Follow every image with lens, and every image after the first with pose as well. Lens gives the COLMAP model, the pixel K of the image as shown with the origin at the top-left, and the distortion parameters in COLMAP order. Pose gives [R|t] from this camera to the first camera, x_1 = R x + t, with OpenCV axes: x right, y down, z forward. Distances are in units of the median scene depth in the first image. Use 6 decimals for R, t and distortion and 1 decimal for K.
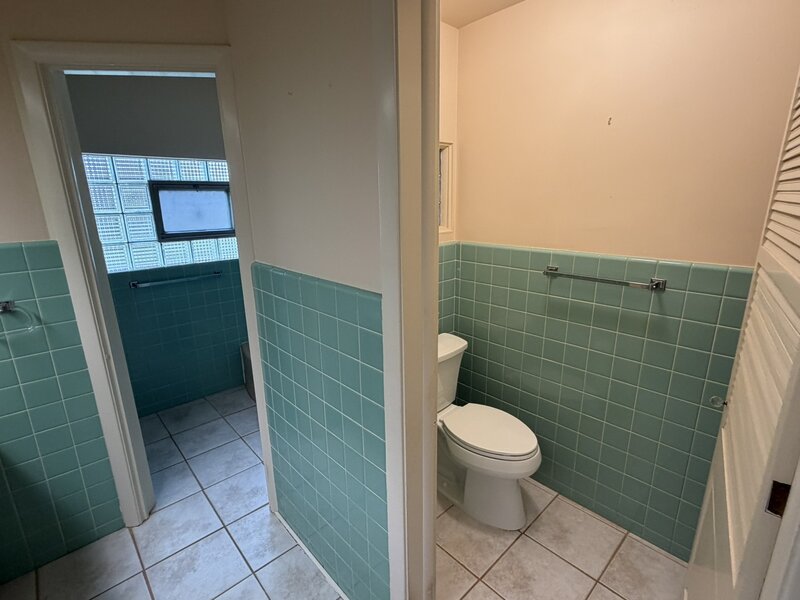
lens RADIAL K [[394.3, 0, 400.4], [0, 394.3, 300.6], [0, 0, 1]] dist [-0.004875, 0.000686]
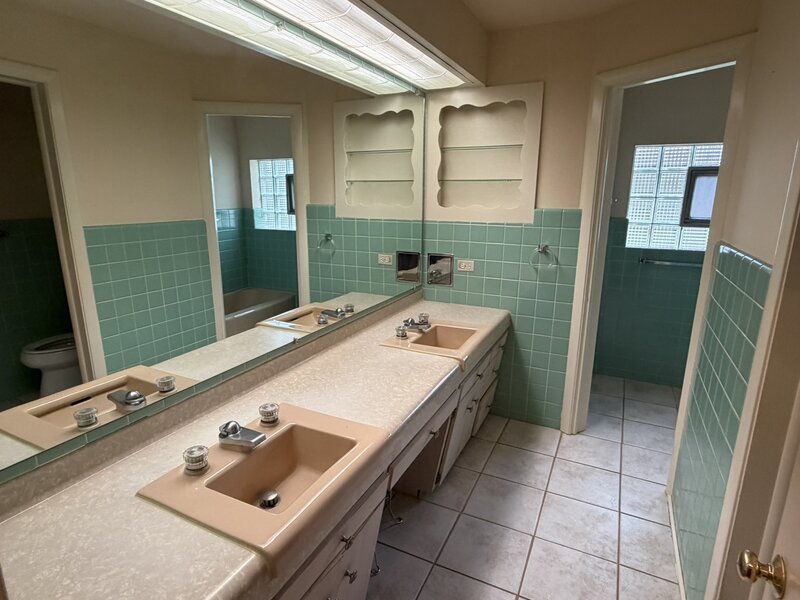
lens RADIAL K [[445.6, 0, 400.7], [0, 445.6, 299.3], [0, 0, 1]] dist [0.004911, 0.002509]
pose [[0.354208, 0.237183, -0.904589, 0.347038], [-0.252252, 0.955680, 0.151805, 0.062953], [0.900503, 0.174414, 0.398339, -0.147960]]
